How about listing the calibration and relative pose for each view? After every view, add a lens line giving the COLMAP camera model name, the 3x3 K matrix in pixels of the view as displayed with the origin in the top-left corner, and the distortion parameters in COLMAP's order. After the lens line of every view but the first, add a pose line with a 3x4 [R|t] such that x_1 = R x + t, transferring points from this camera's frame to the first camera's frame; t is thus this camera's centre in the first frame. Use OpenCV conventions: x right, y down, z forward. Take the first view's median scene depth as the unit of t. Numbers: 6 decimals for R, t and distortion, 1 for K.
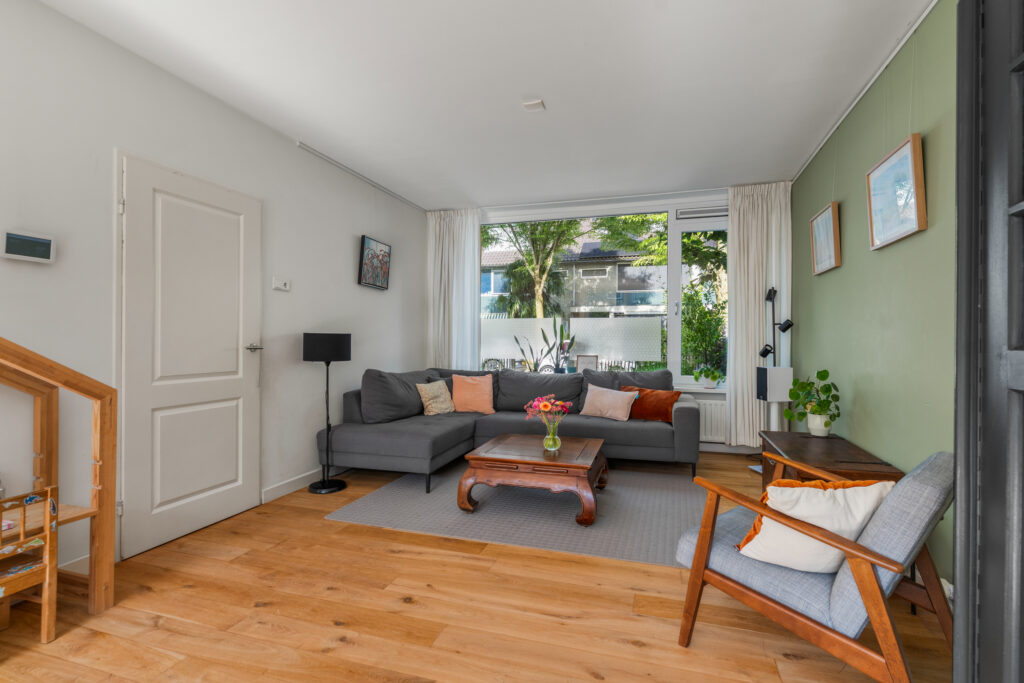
lens RADIAL K [[489.1, 0, 517.5], [0, 489.1, 339.6], [0, 0, 1]] dist [0.002495, 0.002146]
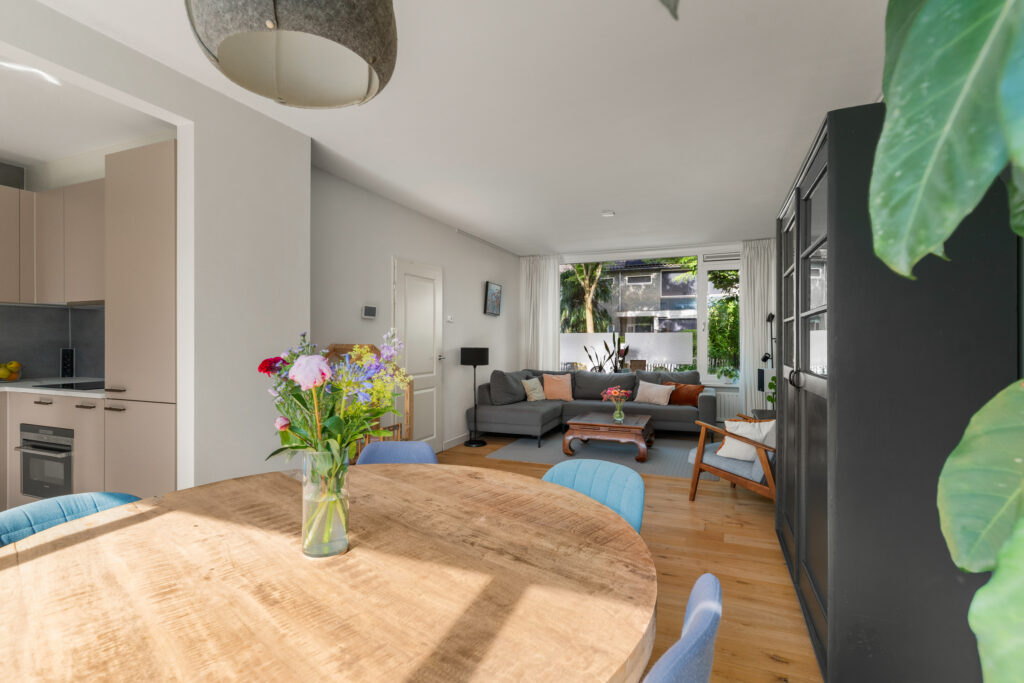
lens RADIAL K [[489.1, 0, 516.1], [0, 489.1, 335.4], [0, 0, 1]] dist [0.002495, 0.002146]
pose [[0.995980, -0.005969, -0.089372, -0.099464], [0.005118, 0.999939, -0.009740, -0.033168], [0.089425, 0.009243, 0.995951, -0.526061]]
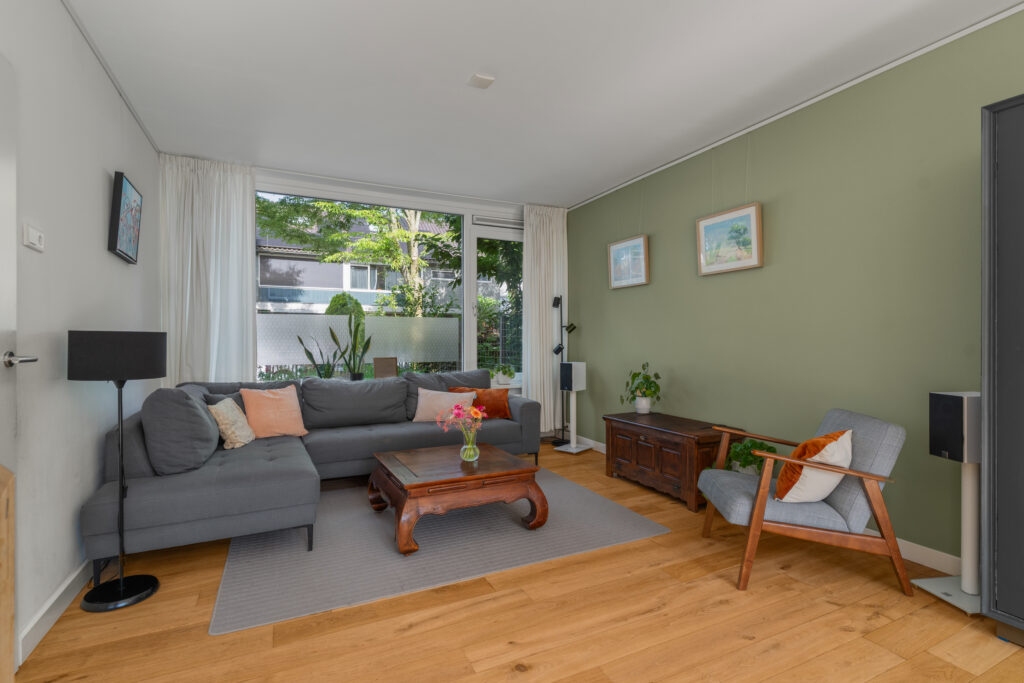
lens RADIAL K [[489.1, 0, 517.1], [0, 489.1, 343.0], [0, 0, 1]] dist [0.002495, 0.002146]
pose [[0.725365, -0.009052, 0.688305, -0.403746], [0.004729, 0.999955, 0.008167, -0.001770], [-0.688348, -0.002669, 0.725375, 0.223575]]
